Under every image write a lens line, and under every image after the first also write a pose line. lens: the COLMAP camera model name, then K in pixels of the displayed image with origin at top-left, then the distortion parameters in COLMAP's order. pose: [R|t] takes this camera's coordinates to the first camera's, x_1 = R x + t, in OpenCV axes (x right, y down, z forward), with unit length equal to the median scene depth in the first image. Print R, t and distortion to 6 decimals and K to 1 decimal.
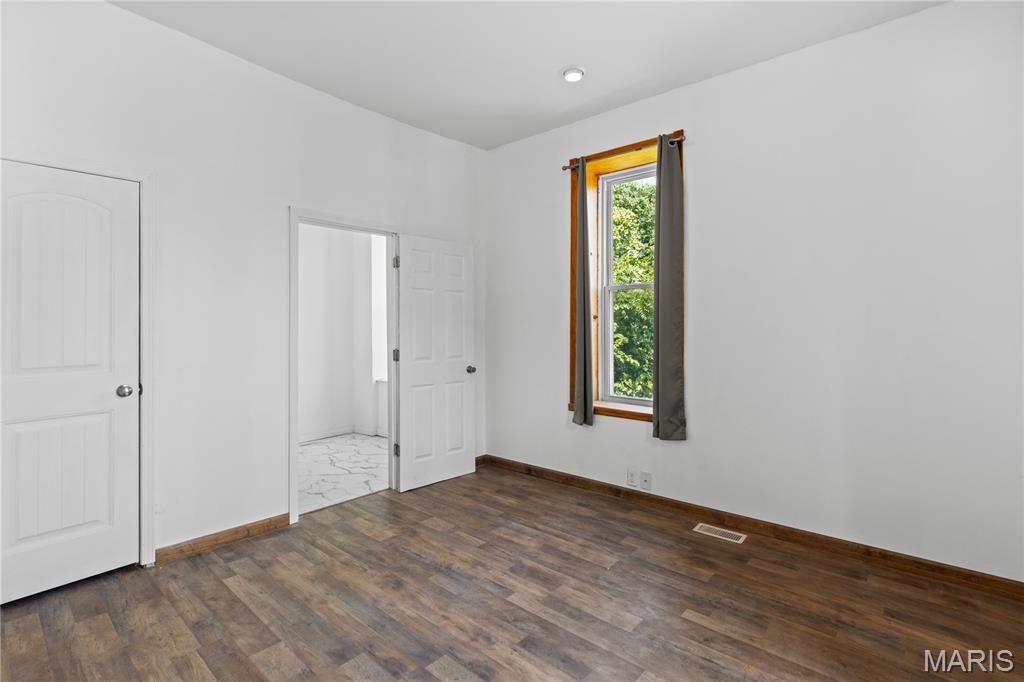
lens RADIAL K [[467.5, 0, 512.0], [0, 467.5, 341.0], [0, 0, 1]] dist [0.003964, 0.000054]
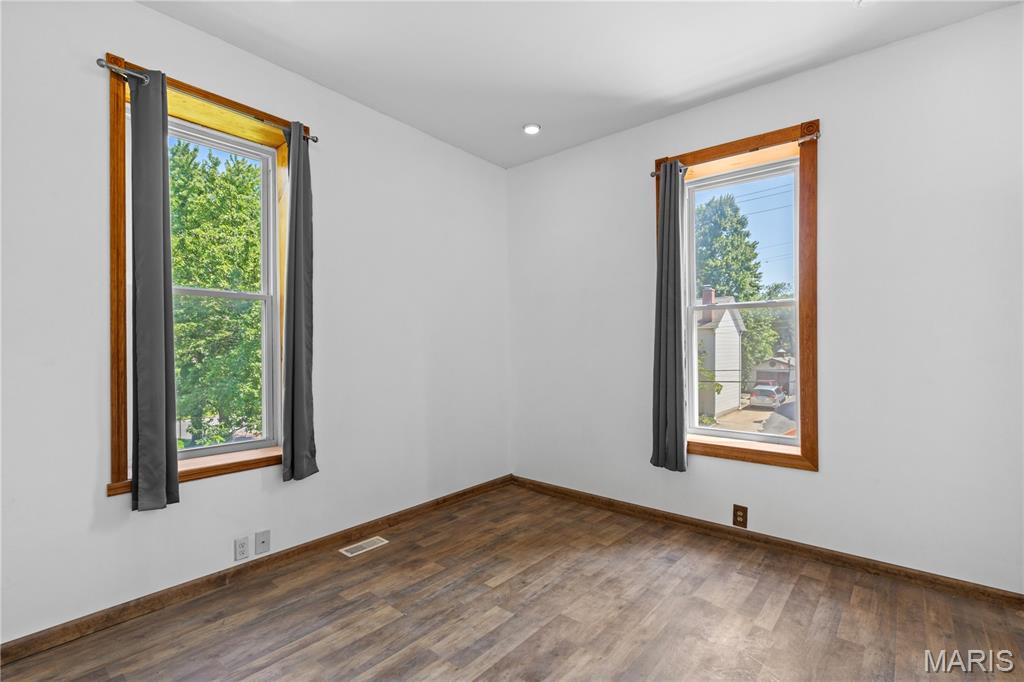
lens RADIAL K [[467.5, 0, 512.0], [0, 467.5, 341.0], [0, 0, 1]] dist [0.003964, 0.000054]
pose [[-0.000983, 0.007959, 0.999968, -0.652753], [0.035206, 0.999349, -0.007919, -0.028454], [-0.999380, 0.035197, -0.001262, 0.713206]]
